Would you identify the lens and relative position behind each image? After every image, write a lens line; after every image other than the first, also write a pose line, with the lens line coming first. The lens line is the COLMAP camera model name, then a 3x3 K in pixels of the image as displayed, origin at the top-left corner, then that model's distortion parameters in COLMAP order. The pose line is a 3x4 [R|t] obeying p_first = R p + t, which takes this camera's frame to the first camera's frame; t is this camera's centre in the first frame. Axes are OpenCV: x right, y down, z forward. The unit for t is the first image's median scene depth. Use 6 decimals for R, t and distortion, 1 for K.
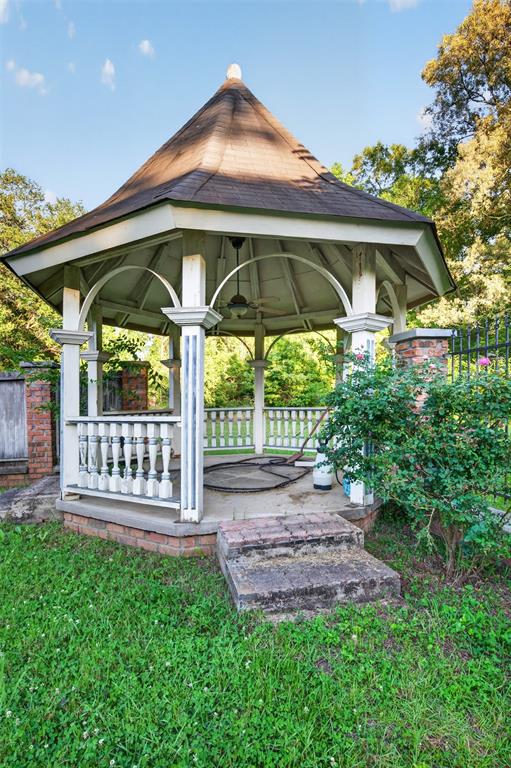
lens RADIAL K [[390.6, 0, 253.1], [0, 390.6, 414.9], [0, 0, 1]] dist [0.000878, 0.000292]
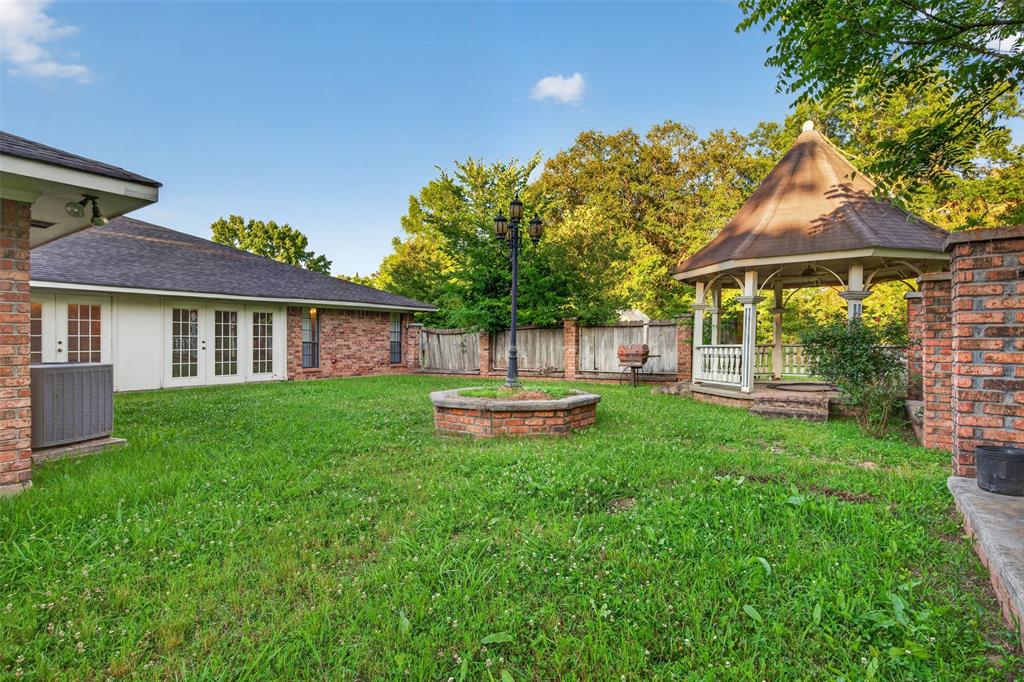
lens RADIAL K [[520.8, 0, 512.0], [0, 520.8, 341.0], [0, 0, 1]] dist [0.000878, 0.000292]
pose [[0.678294, 0.013515, -0.734666, 0.955889], [-0.038736, 0.999098, -0.017384, 0.076050], [0.733769, 0.040250, 0.678206, -1.706297]]
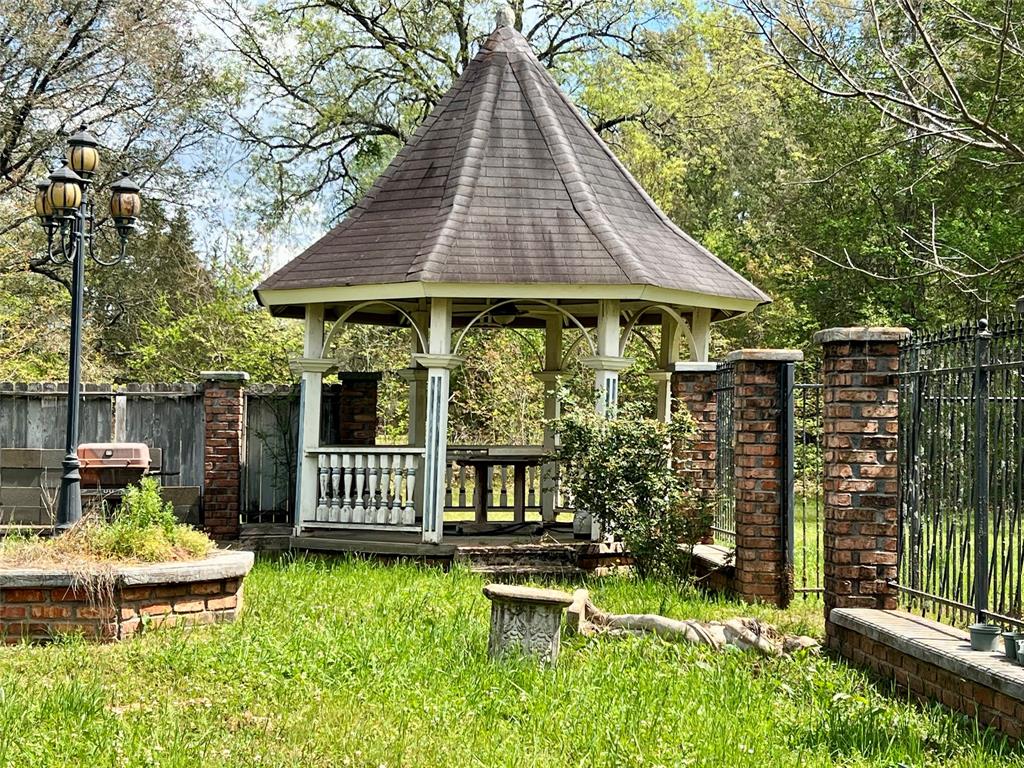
lens RADIAL K [[1778.1, 0, 512.2], [0, 1778.1, 383.5], [0, 0, 1]] dist [0.017393, 0.026044]
pose [[0.991476, 0.020689, -0.128634, 0.623443], [-0.028939, 0.997619, -0.062600, 0.113634], [0.127033, 0.065789, 0.989714, -3.513122]]
